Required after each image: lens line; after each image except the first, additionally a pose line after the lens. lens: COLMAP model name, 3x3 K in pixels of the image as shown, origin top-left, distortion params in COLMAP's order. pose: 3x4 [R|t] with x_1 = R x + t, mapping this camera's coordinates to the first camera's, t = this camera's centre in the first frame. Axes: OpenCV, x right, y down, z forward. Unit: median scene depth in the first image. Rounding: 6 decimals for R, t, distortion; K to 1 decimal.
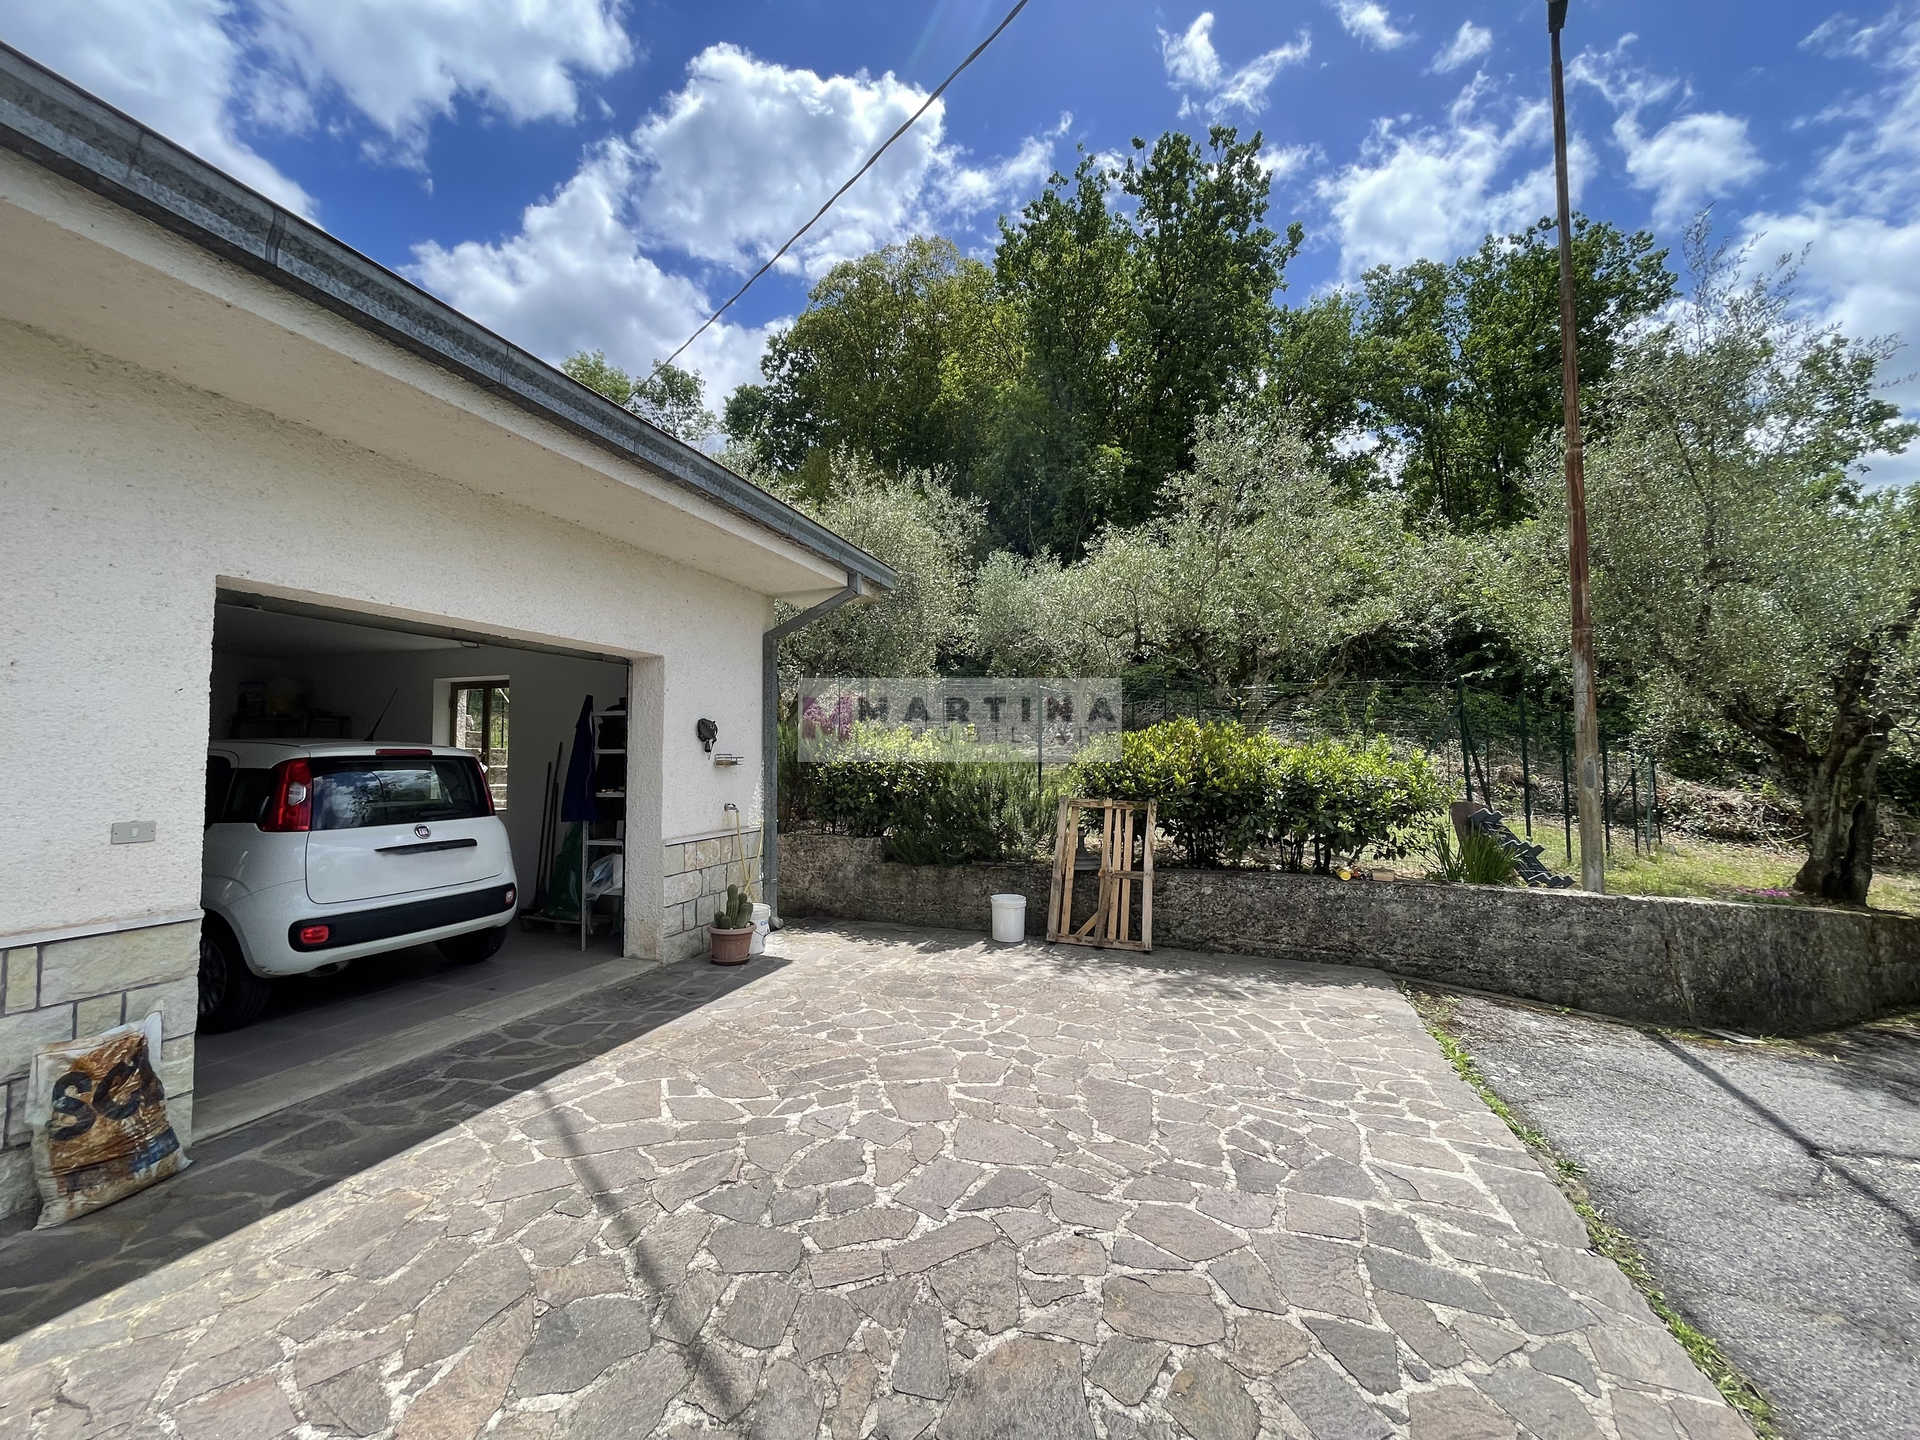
lens RADIAL K [[772.2, 0, 960.8], [0, 772.2, 720.9], [0, 0, 1]] dist [-0.004199, 0.000040]
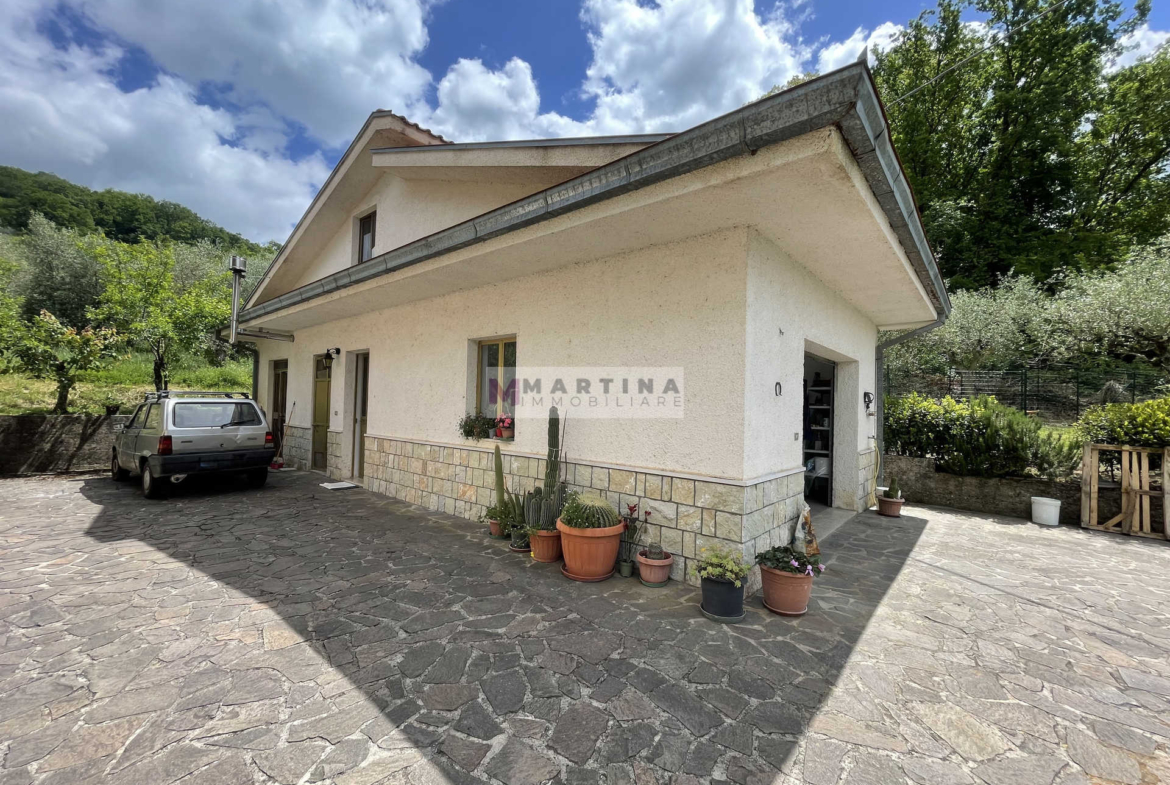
lens RADIAL K [[475.0, 0, 578.1], [0, 475.0, 391.3], [0, 0, 1]] dist [0.001663, -0.000829]
pose [[0.925684, 0.020895, -0.377719, -0.518029], [-0.015032, 0.999717, 0.018463, -0.013967], [0.377998, -0.011413, 0.925736, -0.371160]]
